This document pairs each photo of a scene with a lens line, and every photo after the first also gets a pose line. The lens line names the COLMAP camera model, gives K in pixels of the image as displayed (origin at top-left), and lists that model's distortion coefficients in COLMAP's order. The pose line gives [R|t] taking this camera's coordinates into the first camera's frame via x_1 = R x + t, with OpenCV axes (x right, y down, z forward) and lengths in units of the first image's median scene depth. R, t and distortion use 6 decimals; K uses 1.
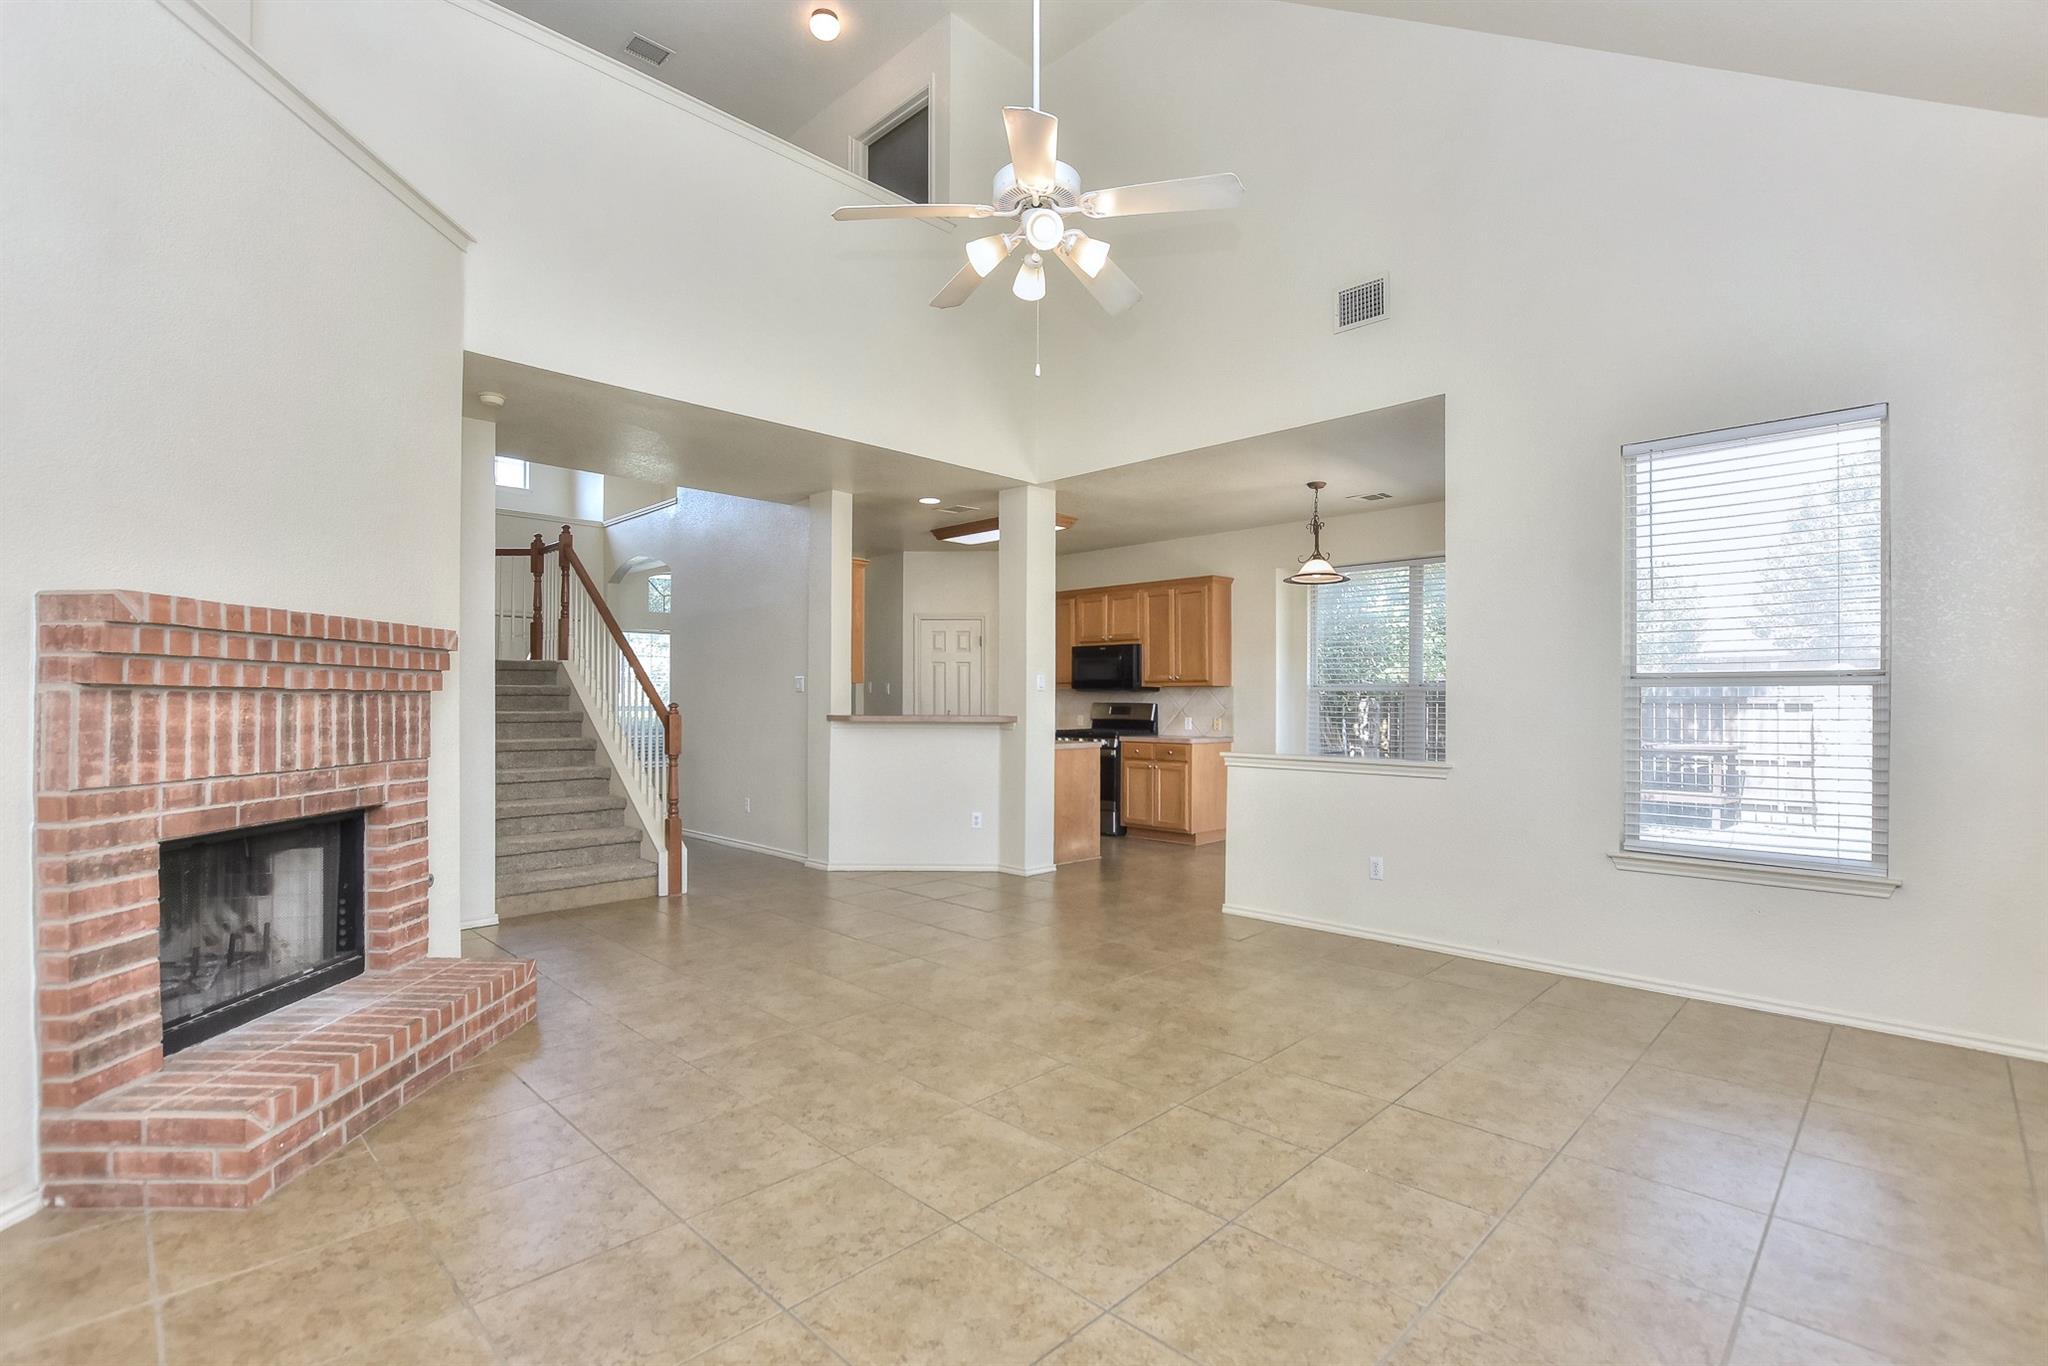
lens RADIAL K [[916.3, 0, 1037.0], [0, 916.3, 702.0], [0, 0, 1]] dist [-0.022958, 0.005010]
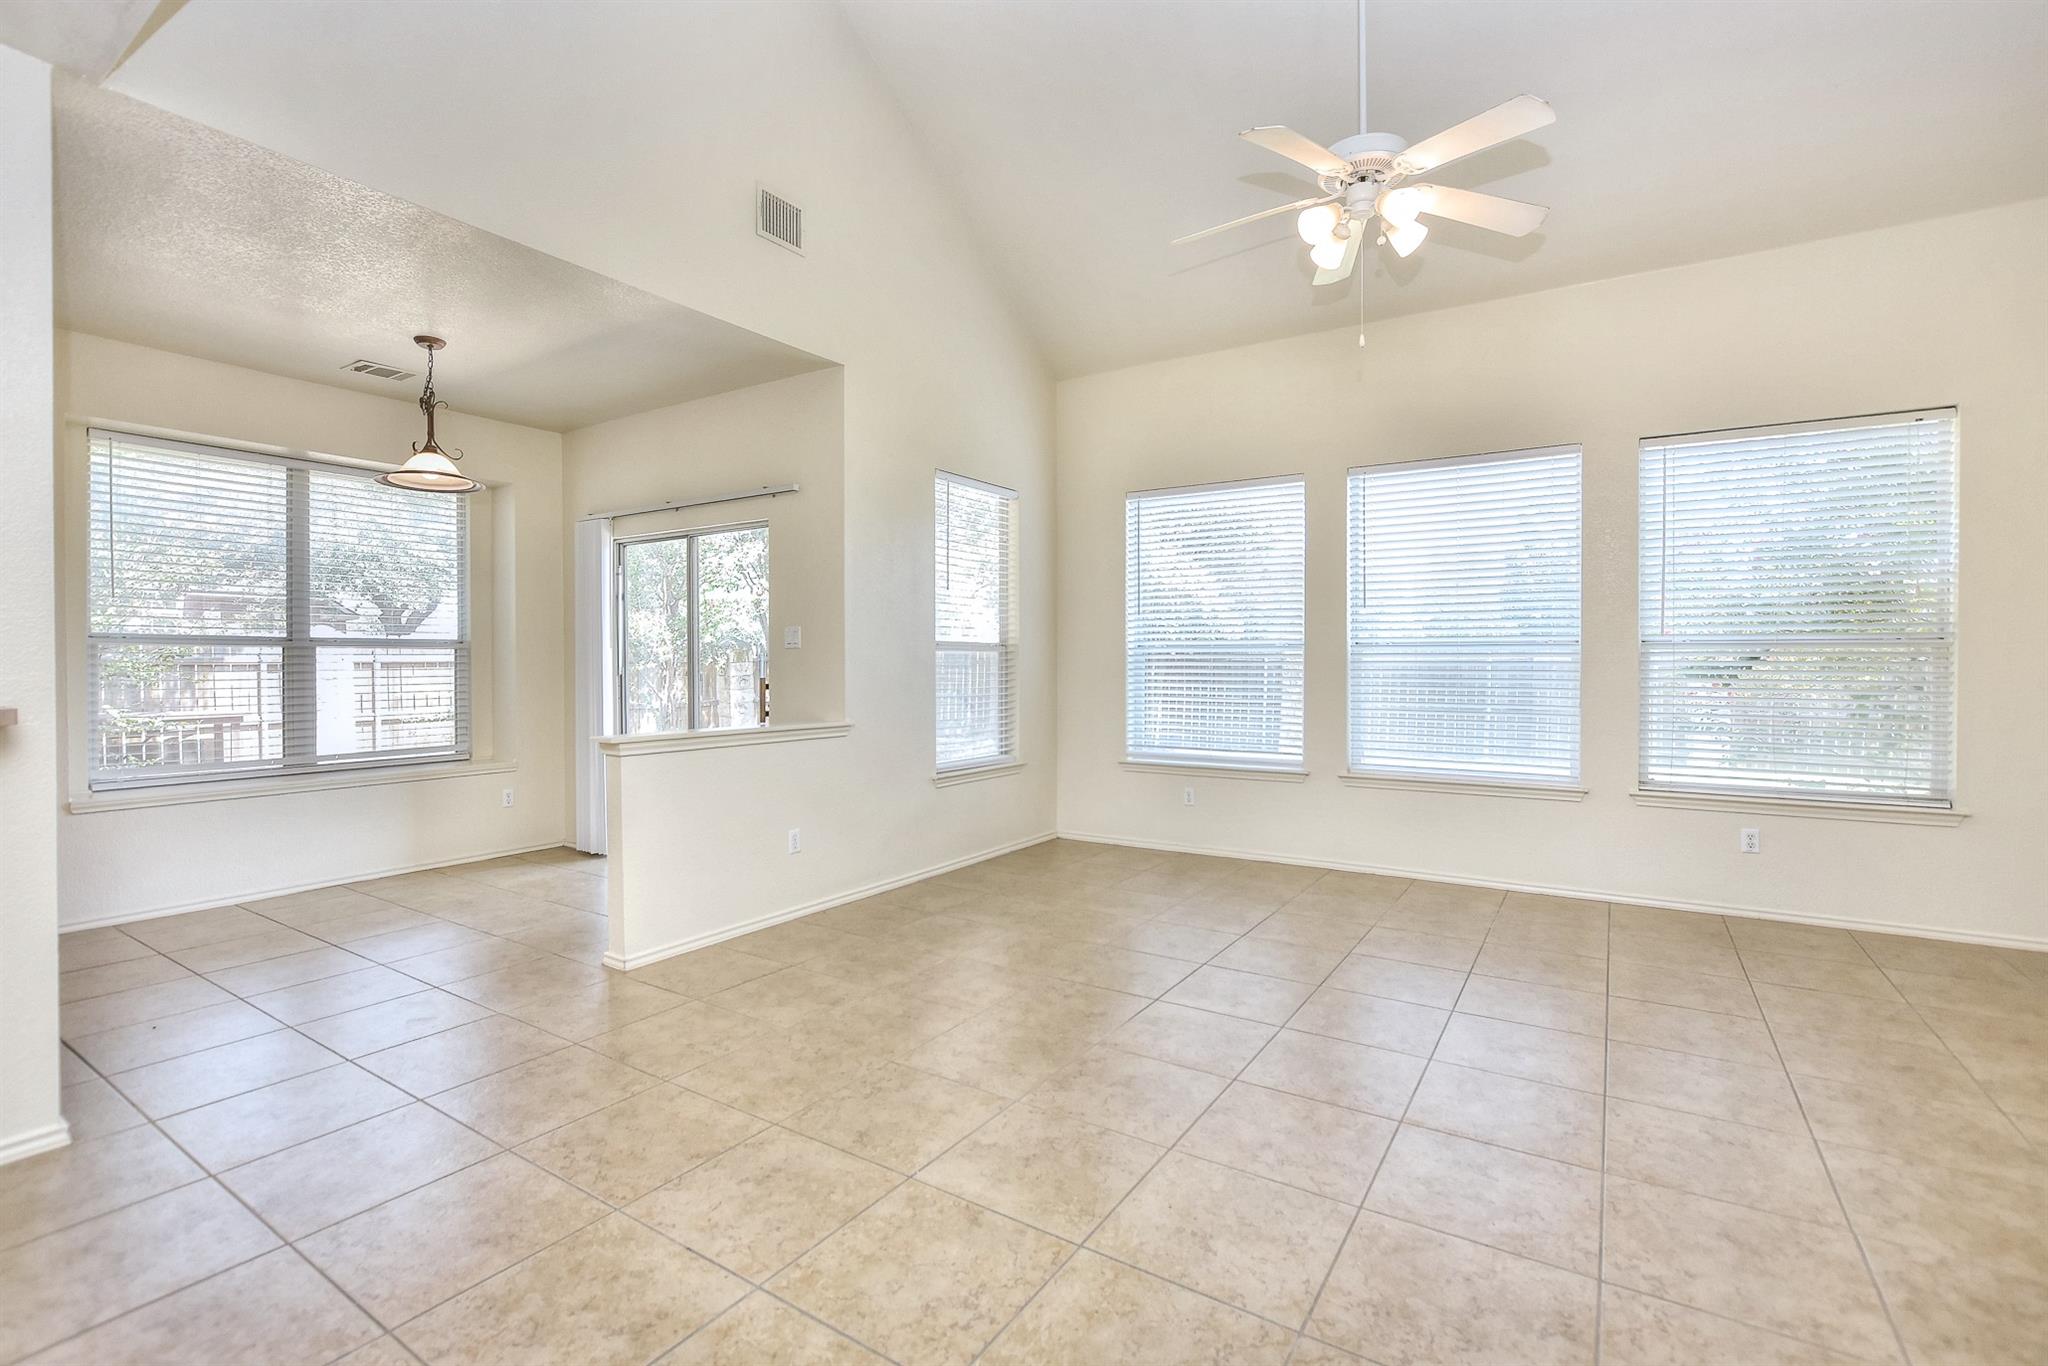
lens RADIAL K [[916.3, 0, 1005.7], [0, 916.3, 637.4], [0, 0, 1]] dist [-0.022958, 0.005010]
pose [[-0.167300, 0.025032, 0.985588, -0.915549], [0.001375, 0.999683, -0.025156, 0.001901], [-0.985905, -0.002853, -0.167282, 1.502016]]
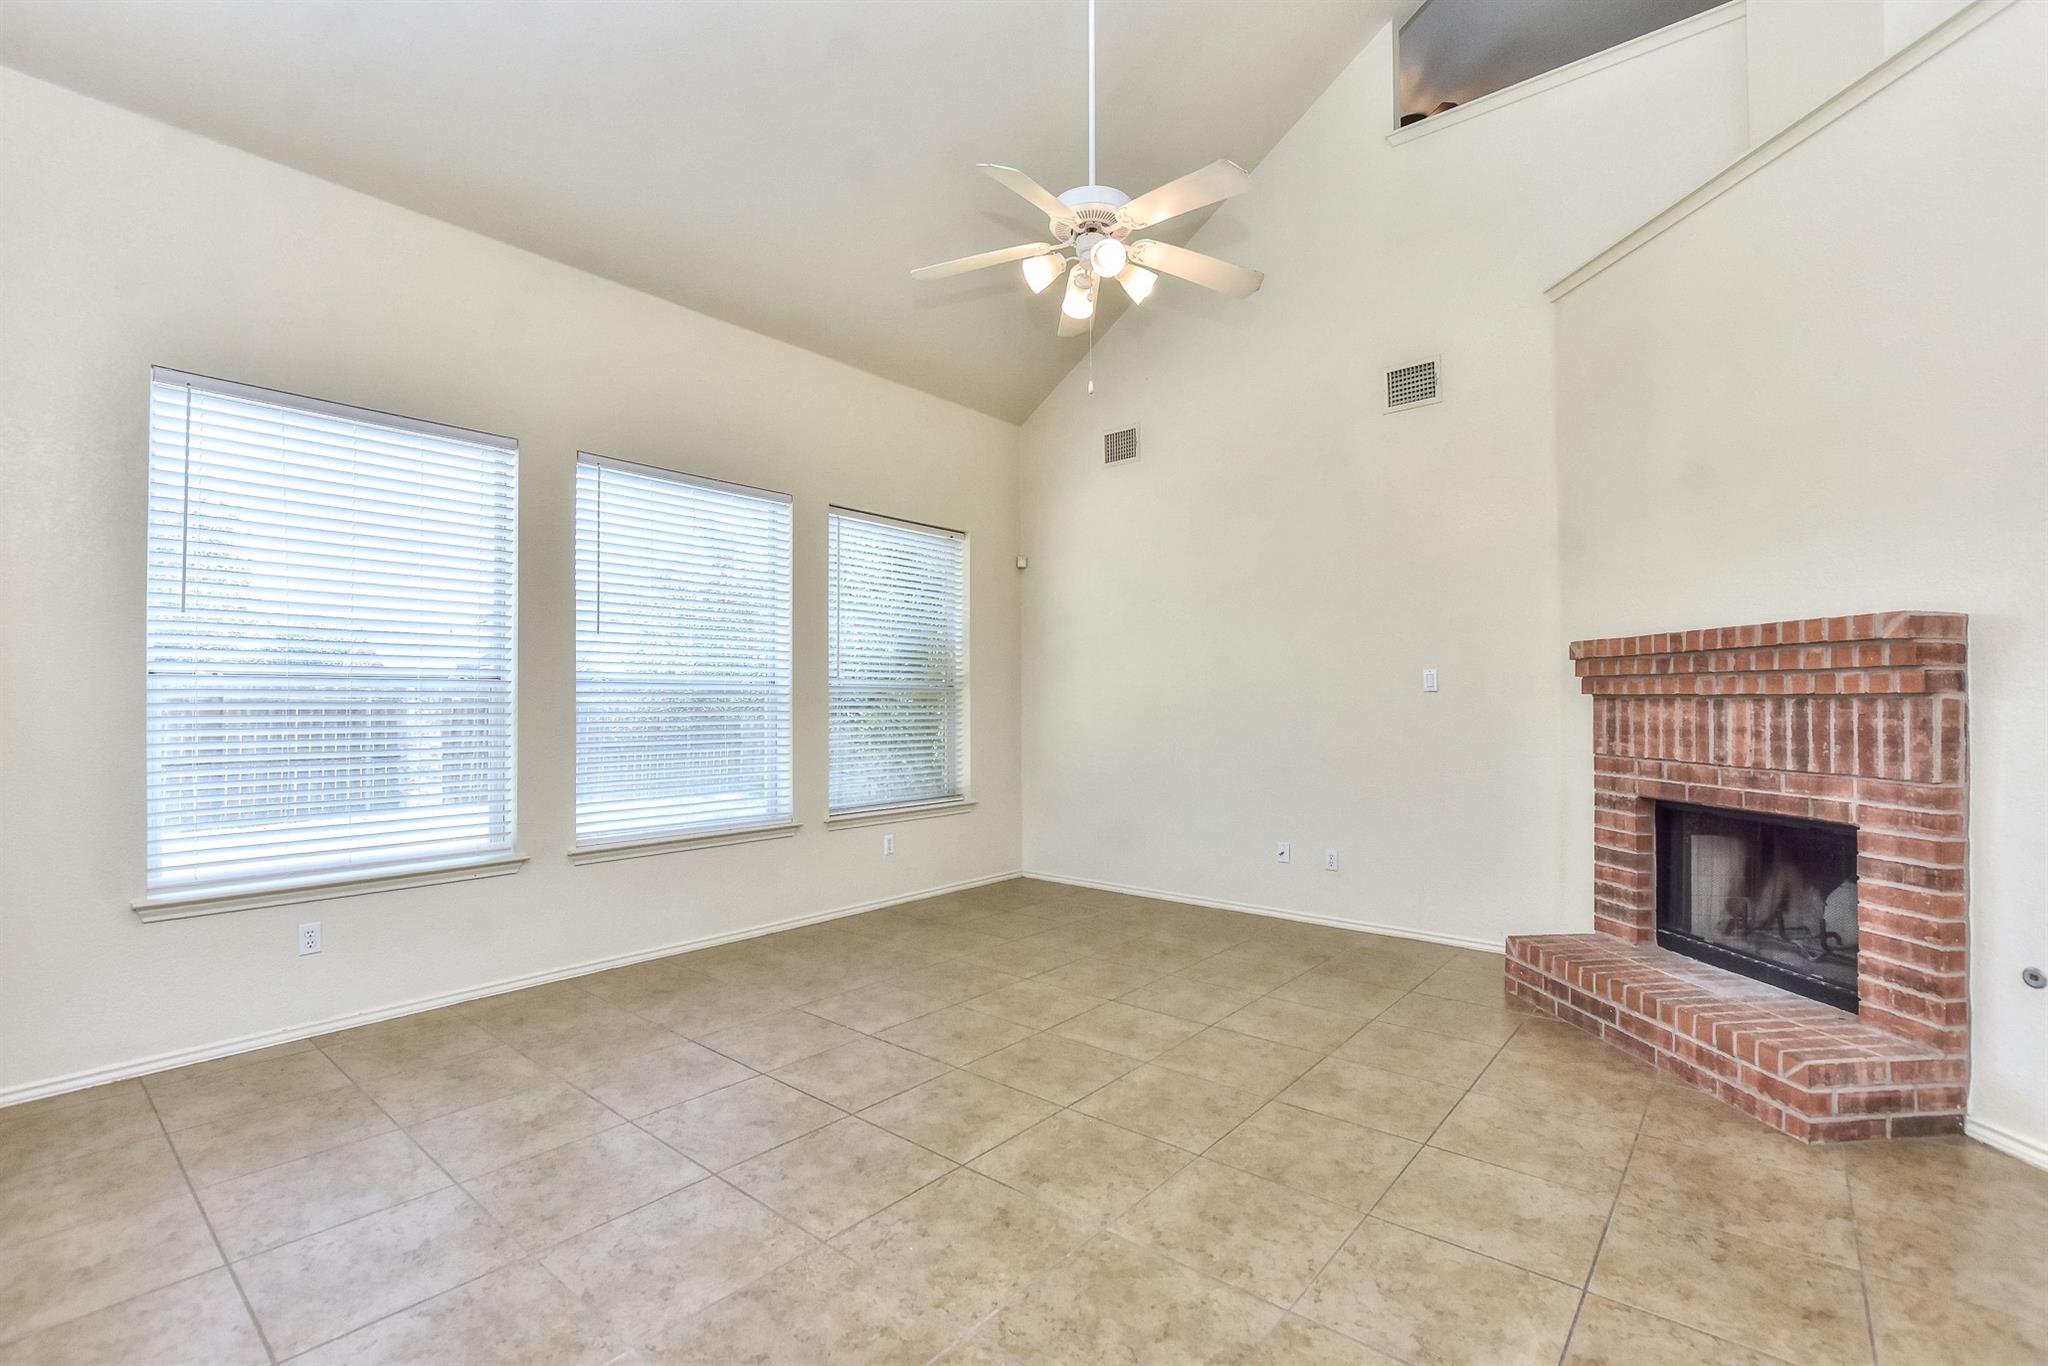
lens RADIAL K [[916.3, 0, 1015.0], [0, 916.3, 686.2], [0, 0, 1]] dist [-0.022958, 0.005010]
pose [[-0.998639, -0.002026, -0.052117, 0.135283], [-0.001298, 0.999901, -0.013998, -0.007525], [0.052140, -0.013911, -0.998543, 1.960097]]
